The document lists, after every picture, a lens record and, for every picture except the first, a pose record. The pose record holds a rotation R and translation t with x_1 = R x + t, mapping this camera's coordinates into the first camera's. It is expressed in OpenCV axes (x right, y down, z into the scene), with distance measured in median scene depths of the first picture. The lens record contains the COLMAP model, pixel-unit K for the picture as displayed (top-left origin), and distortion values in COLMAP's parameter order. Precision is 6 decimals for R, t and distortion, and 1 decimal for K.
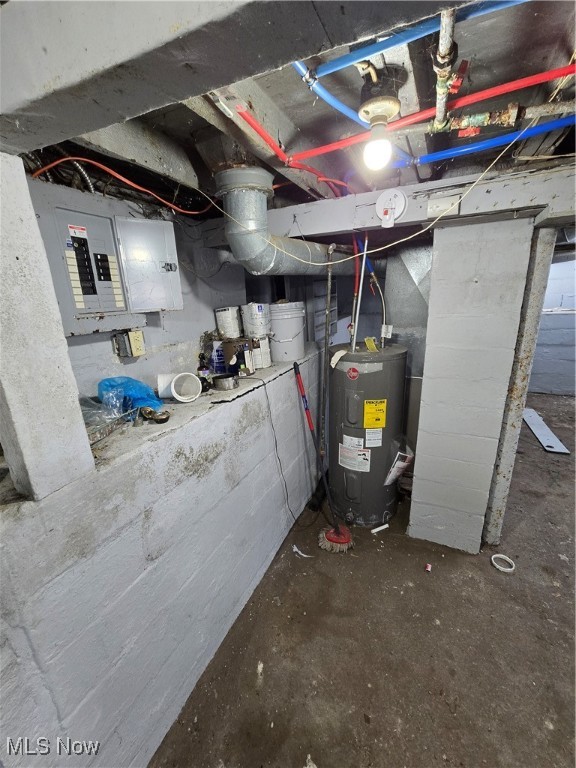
lens RADIAL K [[317.3, 0, 283.8], [0, 317.3, 383.4], [0, 0, 1]] dist [0.000810, -0.000378]
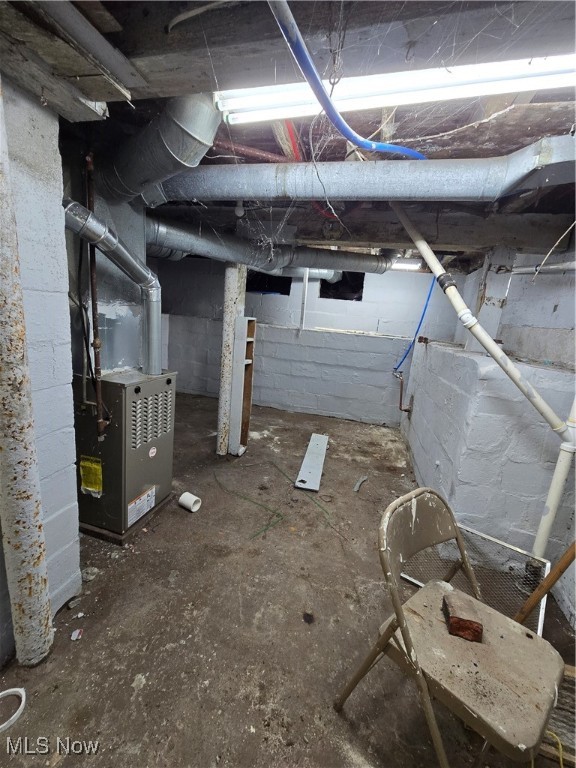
lens RADIAL K [[317.3, 0, 288.9], [0, 317.3, 381.9], [0, 0, 1]] dist [0.000810, -0.000378]
pose [[0.969021, 0.093258, 0.228696, 0.526235], [-0.074312, 0.993155, -0.090121, 0.020584], [-0.235535, 0.070334, 0.969317, 0.183161]]
